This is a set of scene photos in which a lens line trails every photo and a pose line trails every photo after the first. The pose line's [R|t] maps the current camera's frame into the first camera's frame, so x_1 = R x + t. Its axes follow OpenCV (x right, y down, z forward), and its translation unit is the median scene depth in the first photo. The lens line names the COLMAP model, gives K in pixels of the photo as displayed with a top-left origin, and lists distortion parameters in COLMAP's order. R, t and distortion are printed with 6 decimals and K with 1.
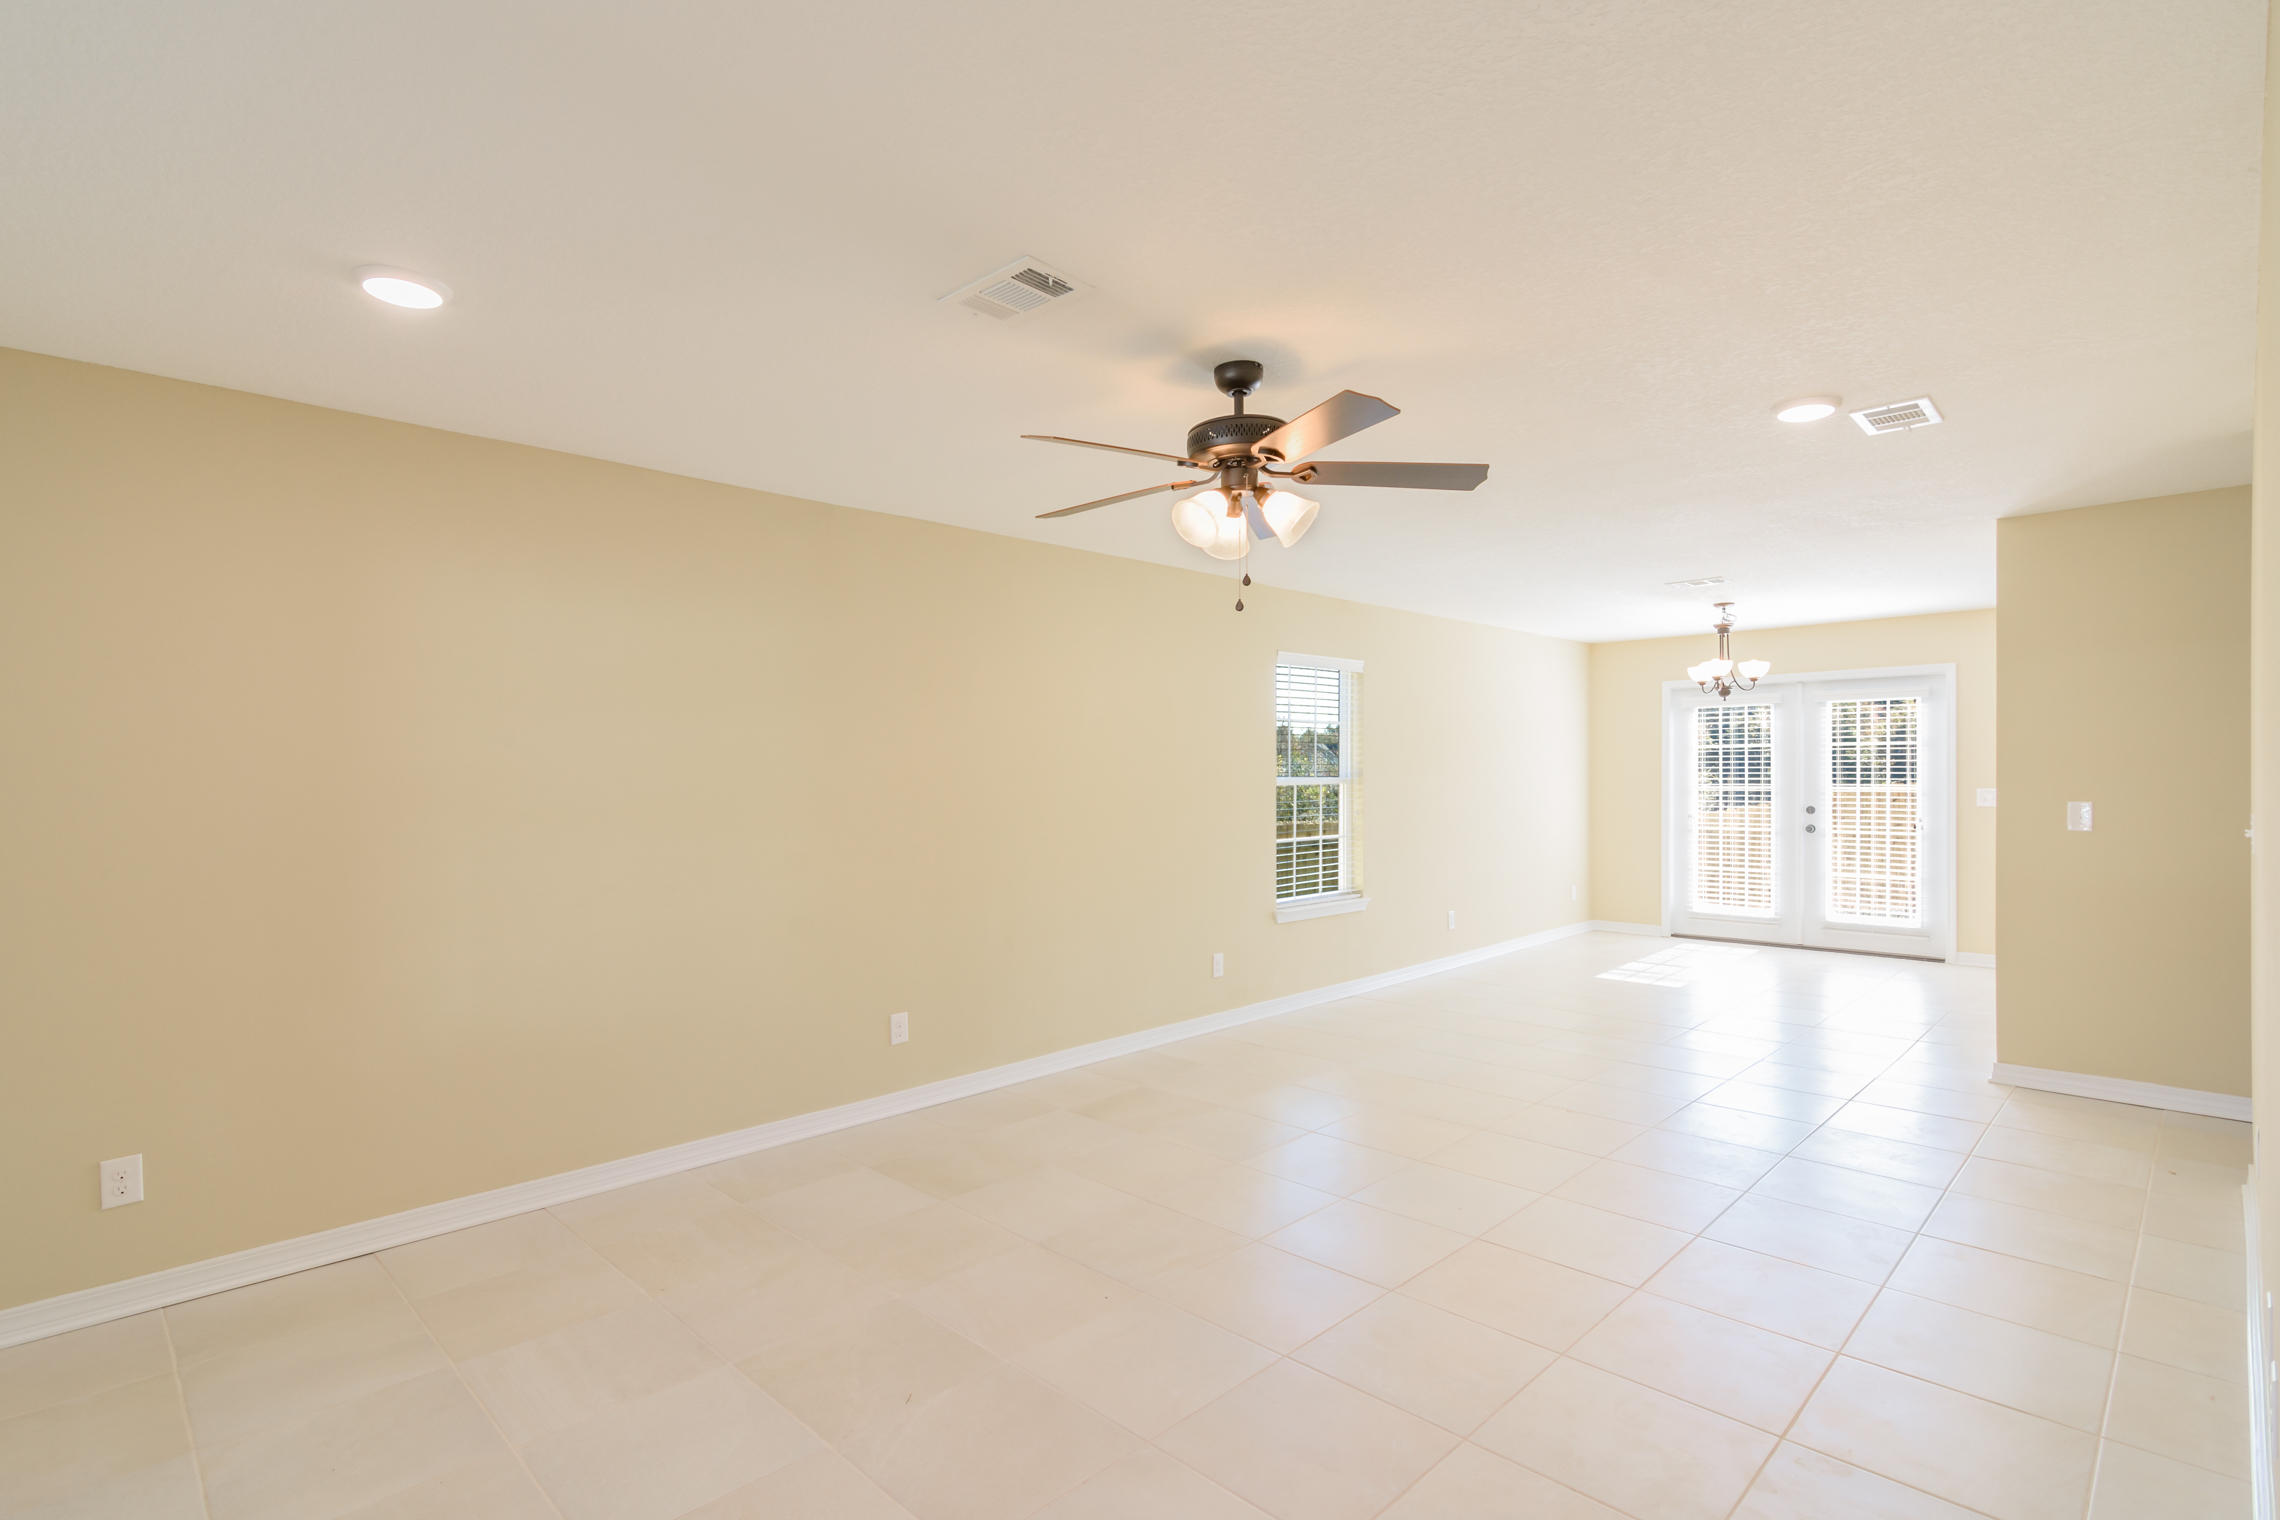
lens RADIAL K [[1096.5, 0, 1134.4], [0, 1096.5, 778.1], [0, 0, 1]] dist [-0.001002, 0.000150]
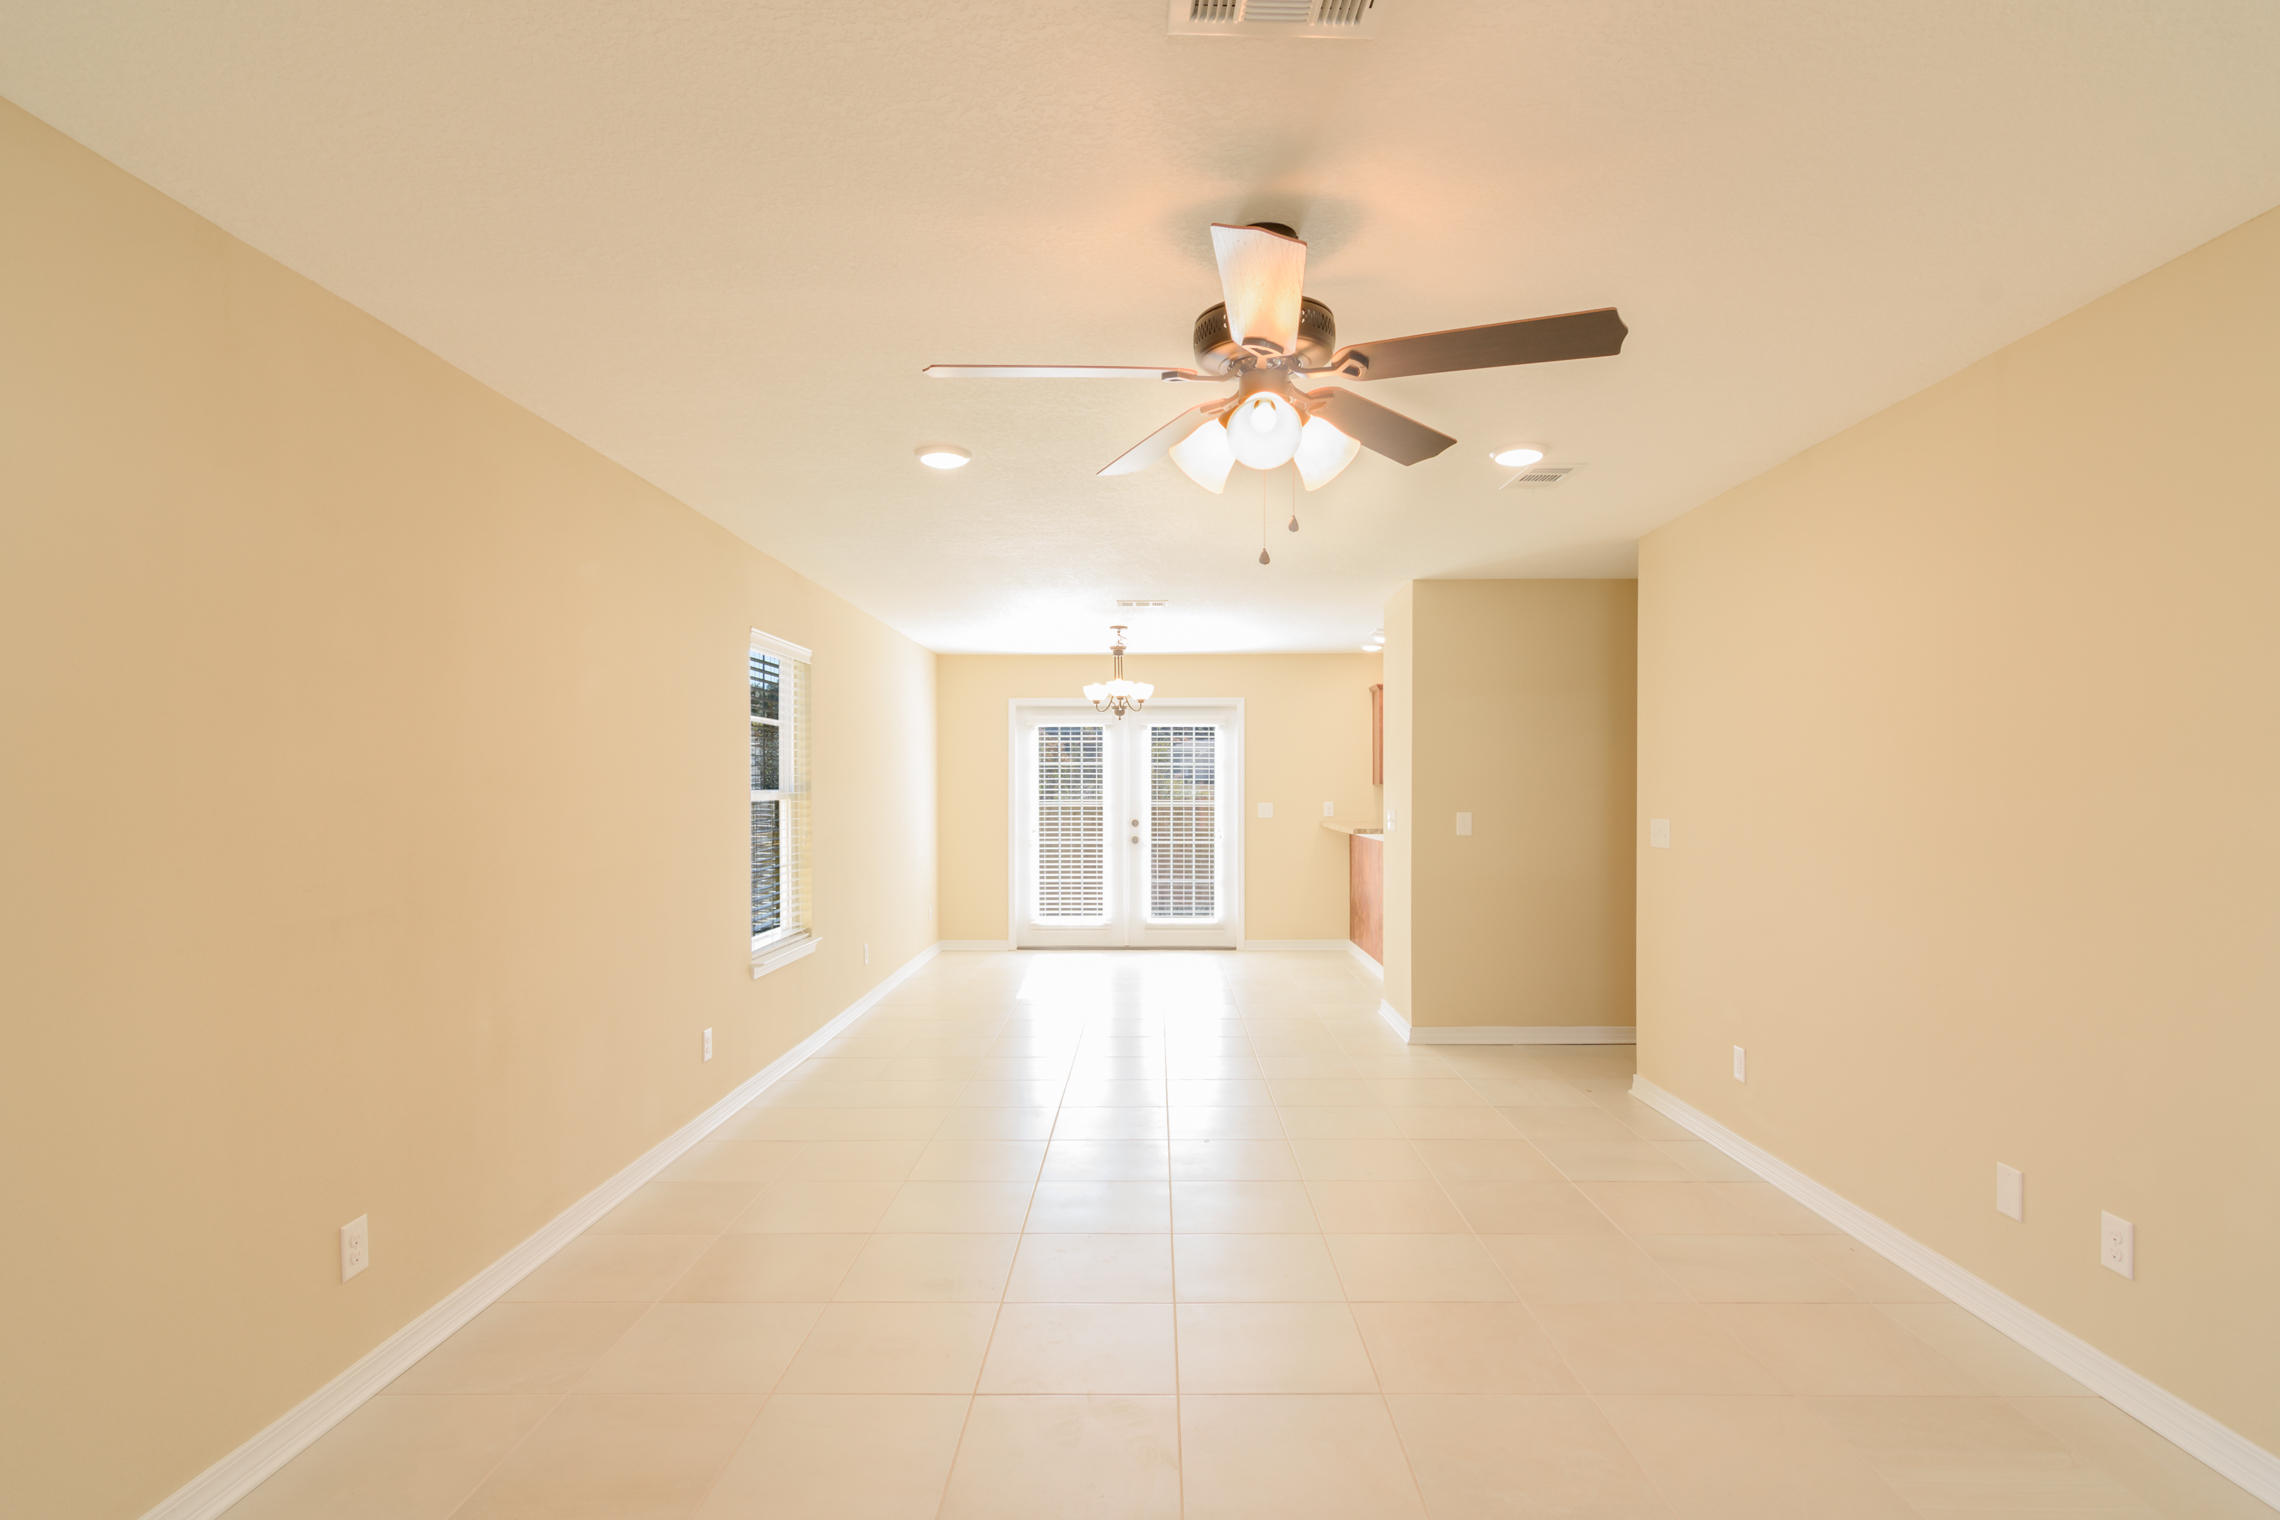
lens RADIAL K [[1141.1, 0, 1143.5], [0, 1141.1, 811.7], [0, 0, 1]] dist [0.004397, 0.000581]
pose [[0.713685, -0.007912, 0.700422, -0.193282], [-0.002113, 0.999907, 0.013448, 0.002261], [-0.700463, -0.011078, 0.713602, 0.189250]]
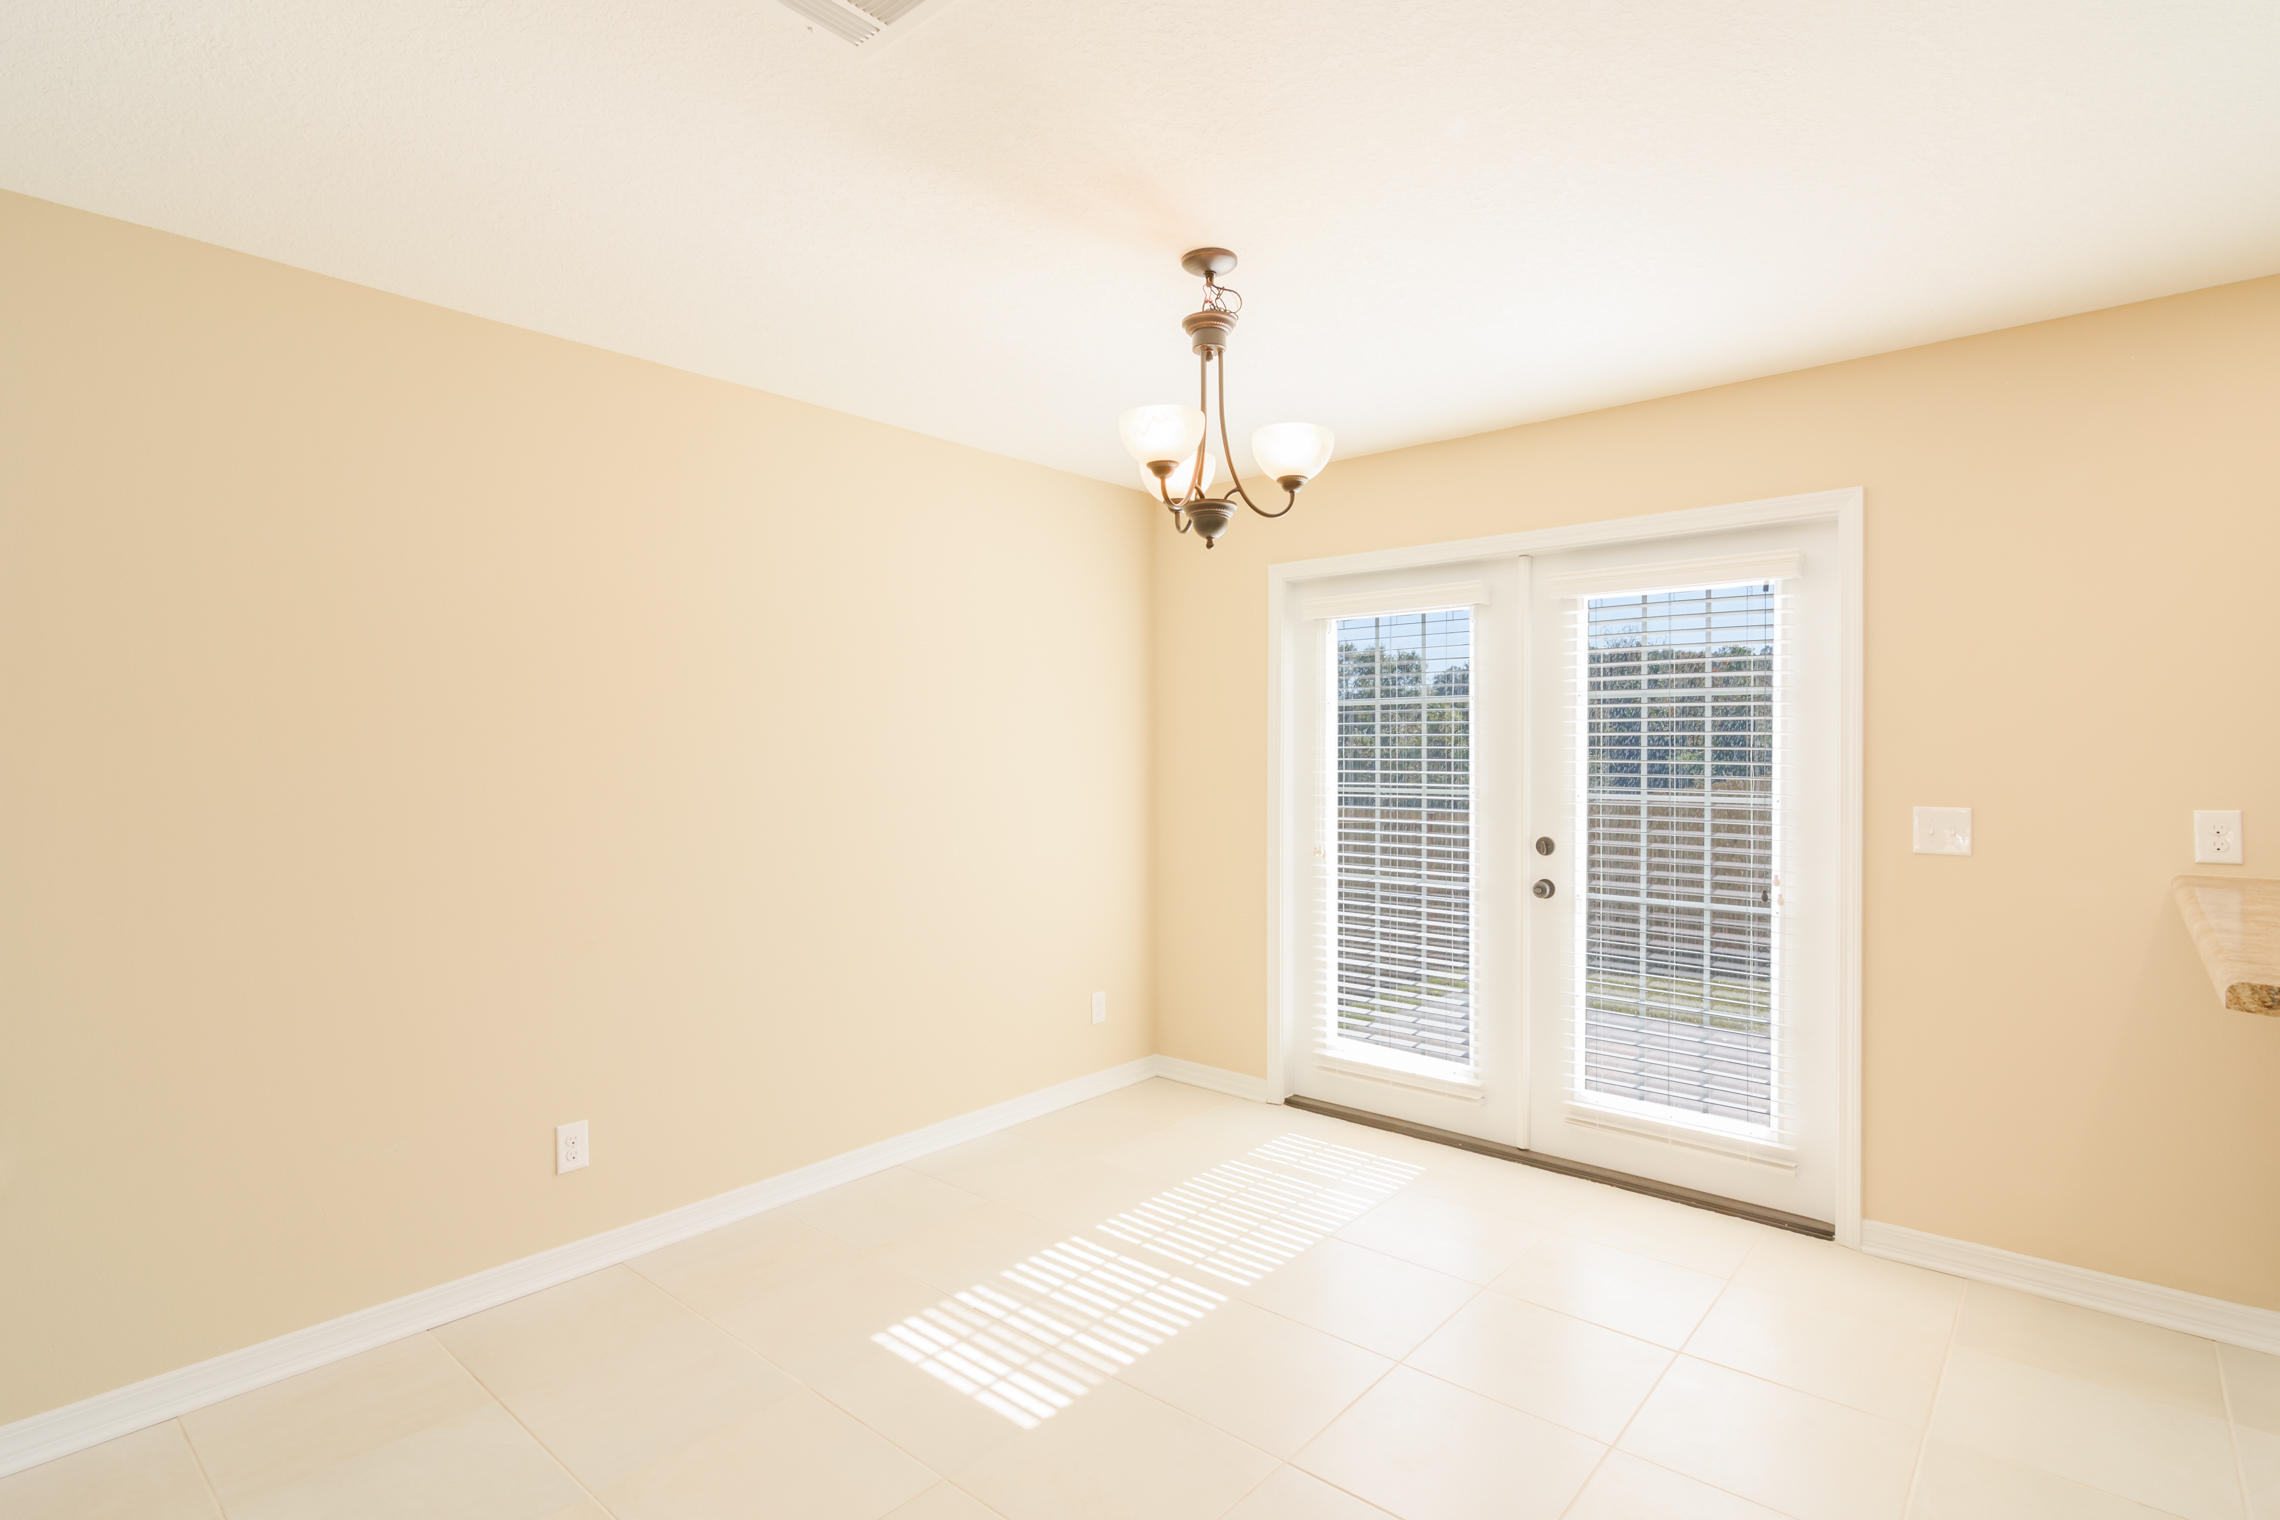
lens RADIAL K [[1087.0, 0, 1141.2], [0, 1087.0, 746.5], [0, 0, 1]] dist [-0.014691, 0.000081]
pose [[0.997476, 0.006259, 0.070726, 0.456873], [-0.005862, 0.999966, -0.005816, -0.007627], [-0.070760, 0.005387, 0.997479, 0.622273]]
